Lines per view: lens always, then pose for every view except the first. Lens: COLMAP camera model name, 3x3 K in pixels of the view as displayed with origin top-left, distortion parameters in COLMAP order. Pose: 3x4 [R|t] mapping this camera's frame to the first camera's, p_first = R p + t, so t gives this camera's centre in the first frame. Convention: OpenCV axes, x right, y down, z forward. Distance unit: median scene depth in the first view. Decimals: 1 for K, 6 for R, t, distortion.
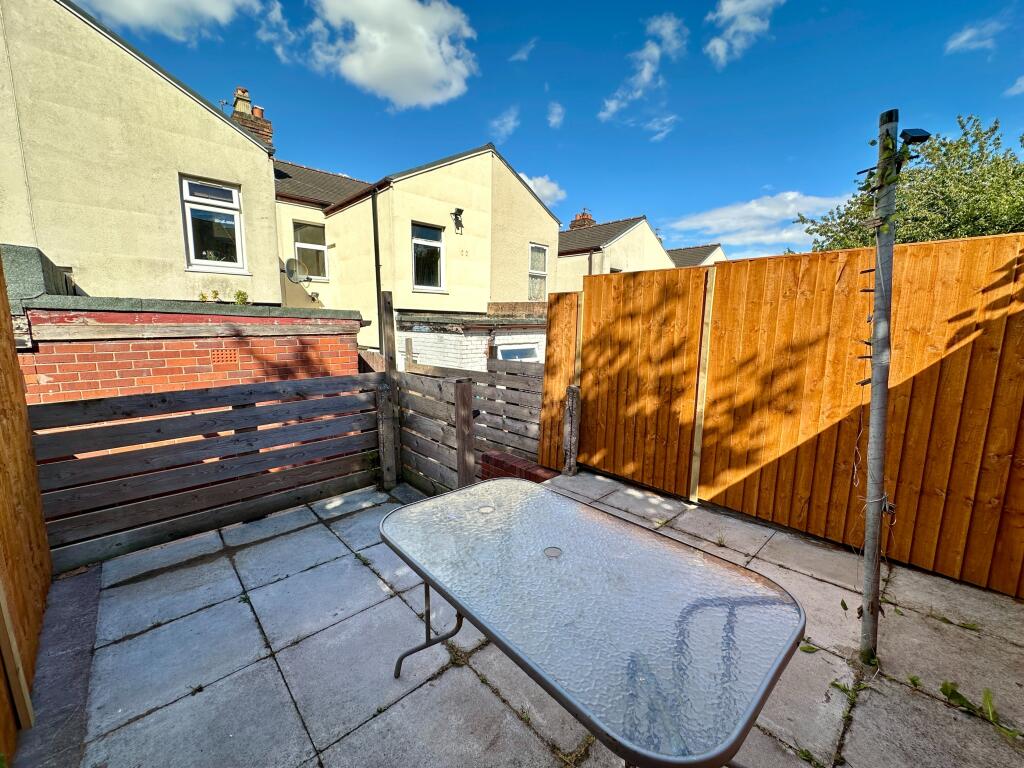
lens RADIAL K [[415.8, 0, 511.3], [0, 415.8, 385.8], [0, 0, 1]] dist [0.004201, 0.000401]
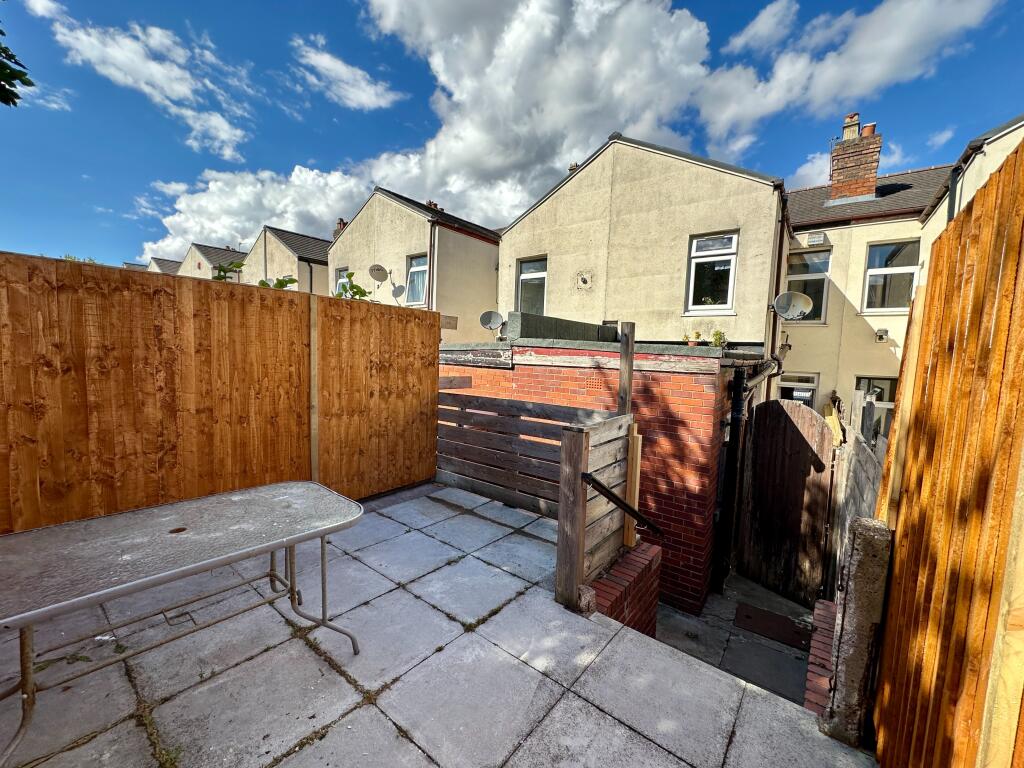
lens RADIAL K [[415.8, 0, 514.1], [0, 415.8, 384.4], [0, 0, 1]] dist [0.004201, 0.000401]
pose [[0.157754, 0.079138, -0.984302, 0.429461], [-0.186420, 0.981247, 0.049015, -0.077289], [0.969722, 0.175761, 0.169548, 0.511697]]
